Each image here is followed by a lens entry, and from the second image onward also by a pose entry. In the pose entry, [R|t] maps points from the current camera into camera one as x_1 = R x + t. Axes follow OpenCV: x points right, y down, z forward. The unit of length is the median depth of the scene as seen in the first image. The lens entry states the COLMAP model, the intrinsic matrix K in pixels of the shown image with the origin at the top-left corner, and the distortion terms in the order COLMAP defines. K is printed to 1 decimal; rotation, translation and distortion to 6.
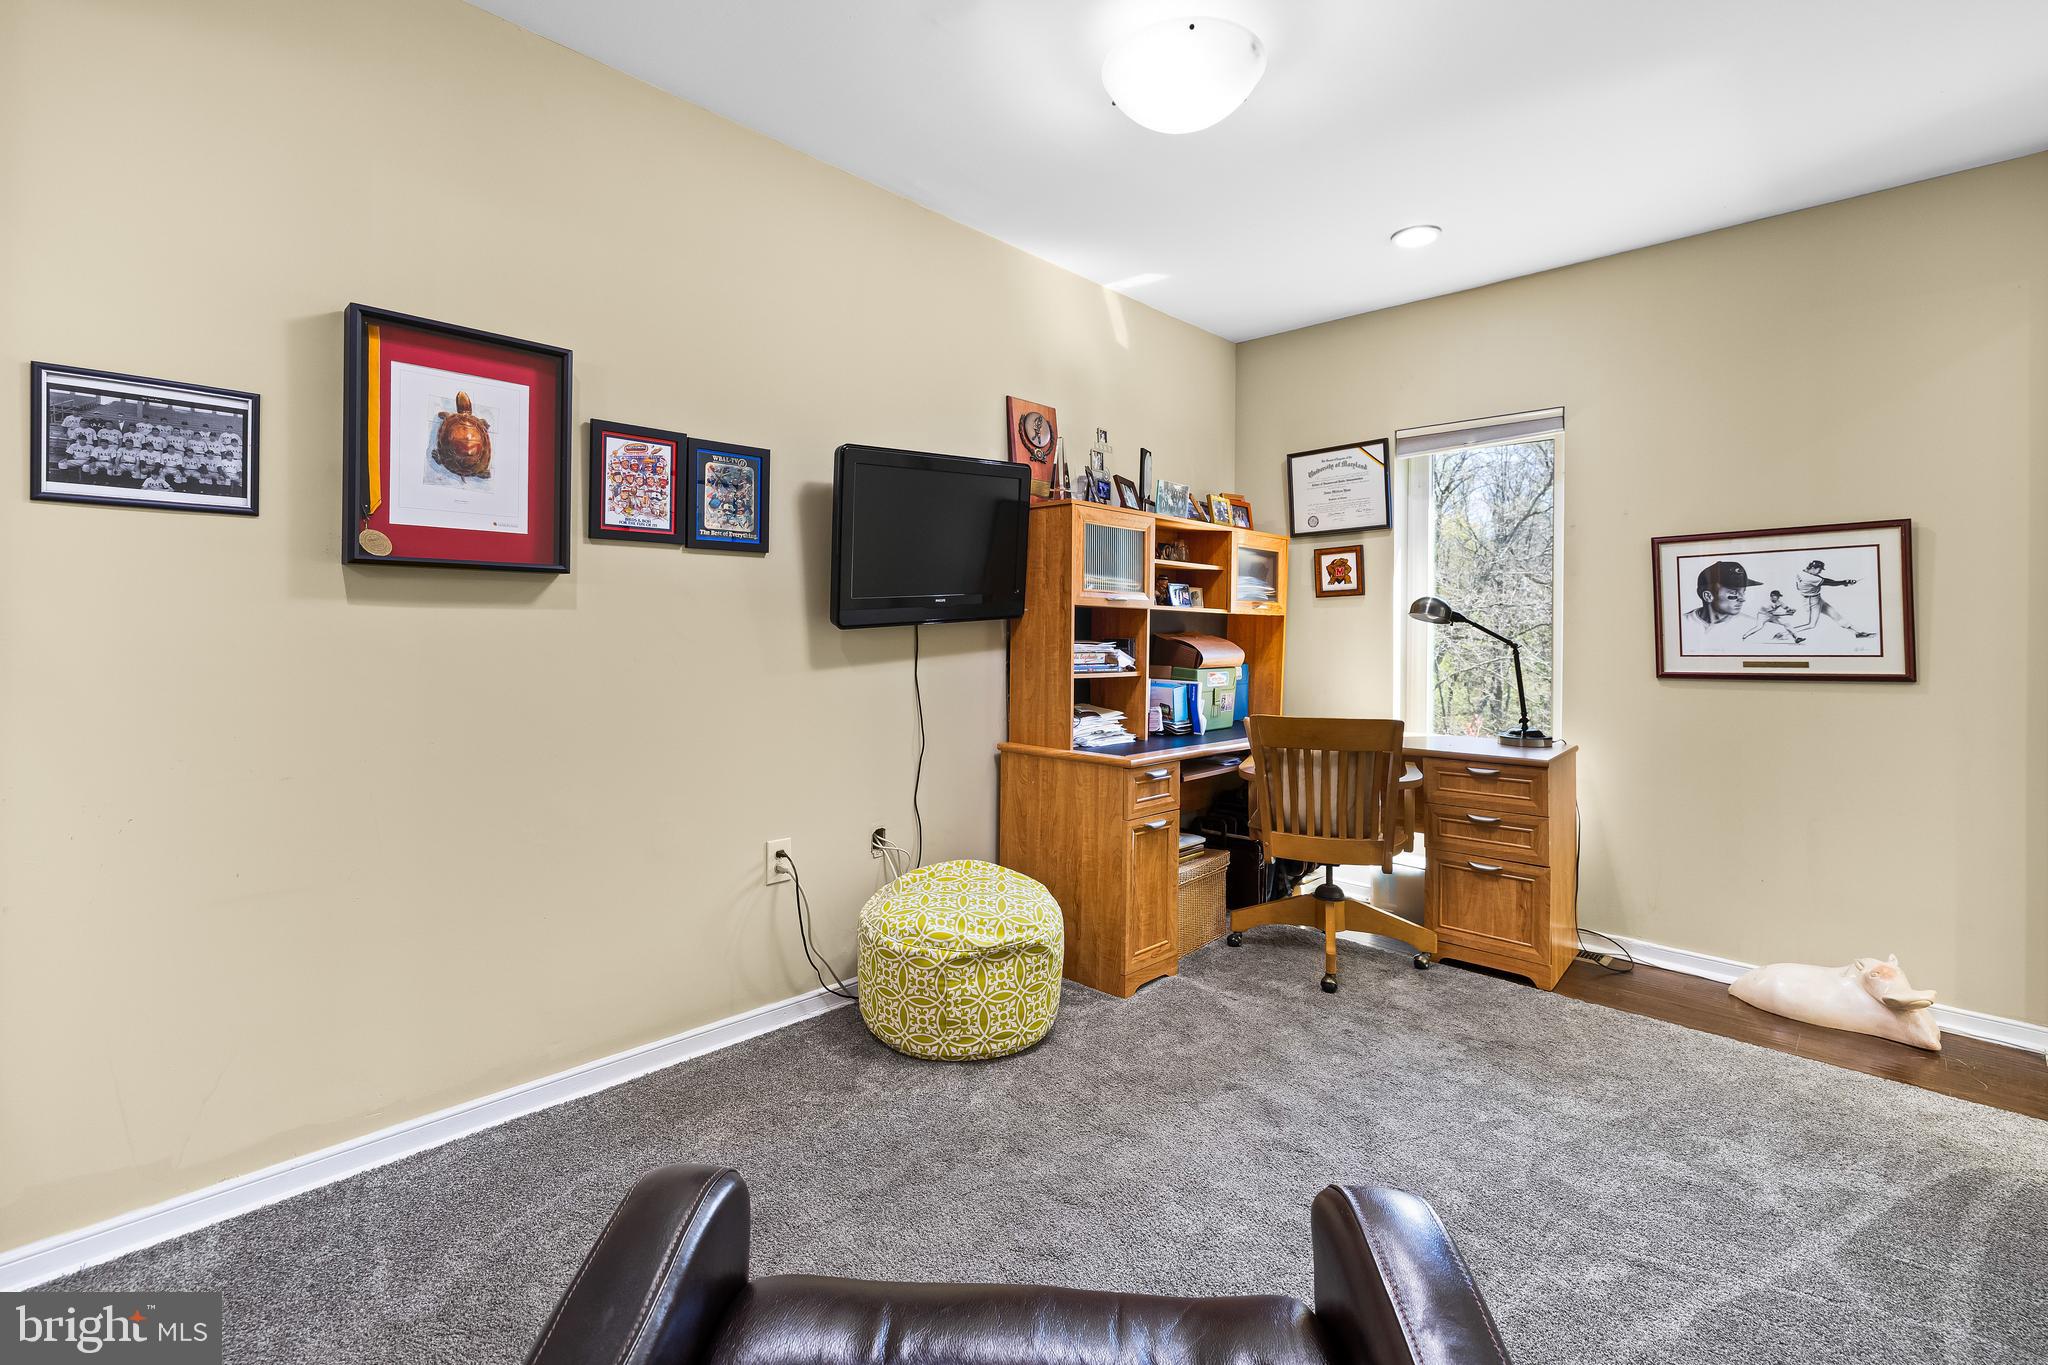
lens RADIAL K [[876.7, 0, 1001.7], [0, 876.7, 619.0], [0, 0, 1]] dist [0.000146, 0.001015]
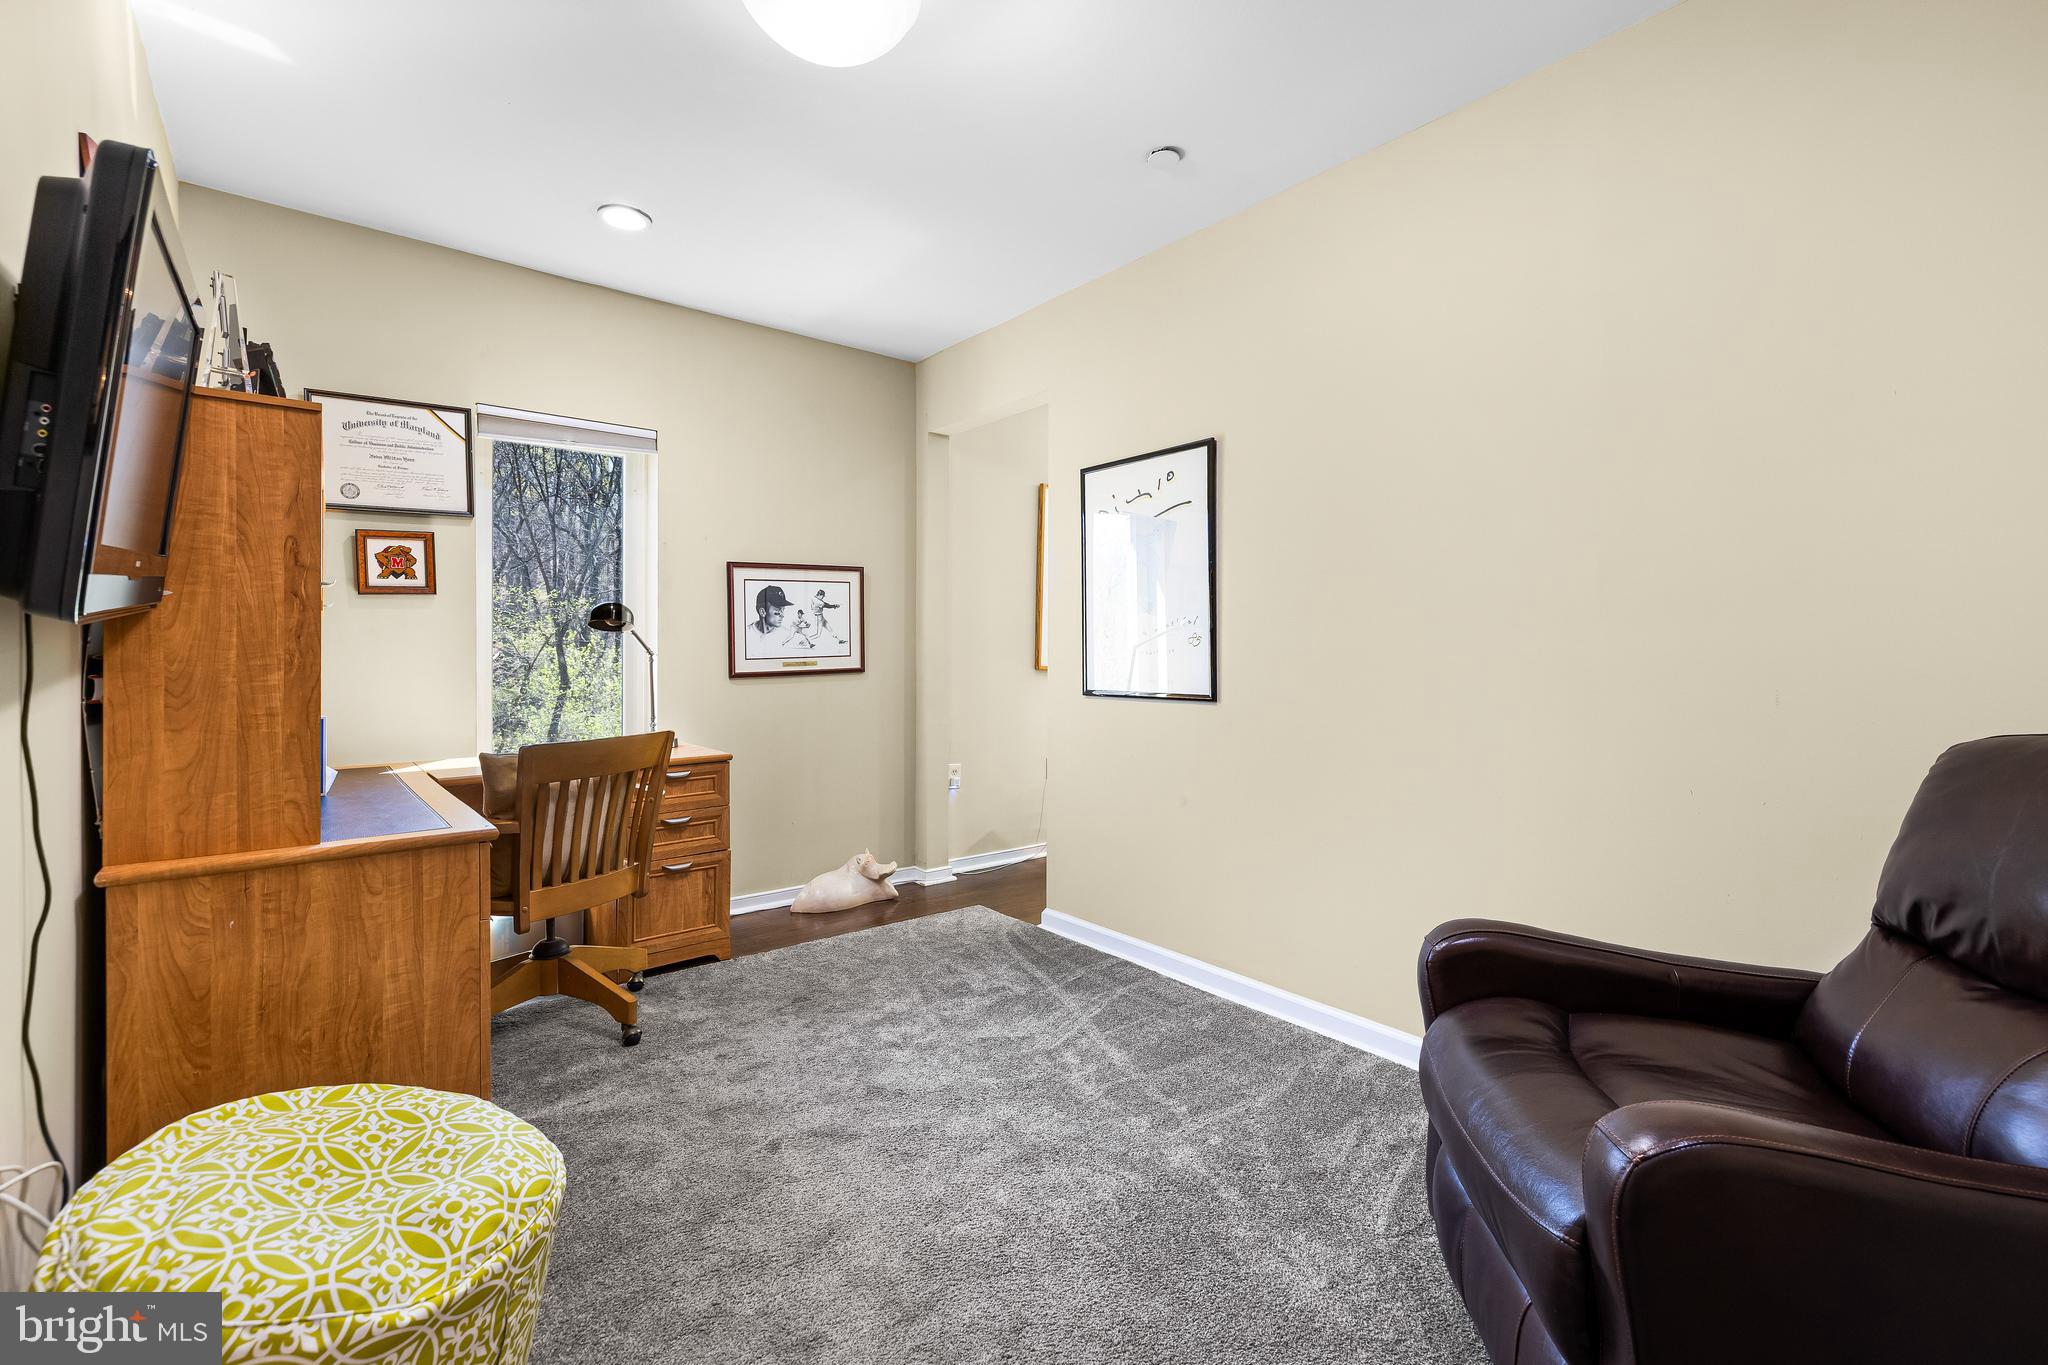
lens RADIAL K [[876.7, 0, 1044.5], [0, 876.7, 649.6], [0, 0, 1]] dist [0.000146, 0.001015]
pose [[0.118877, -0.009064, 0.992868, -0.423998], [-0.011571, 0.999878, 0.010514, 0.010890], [-0.992842, -0.012739, 0.118758, 0.452325]]
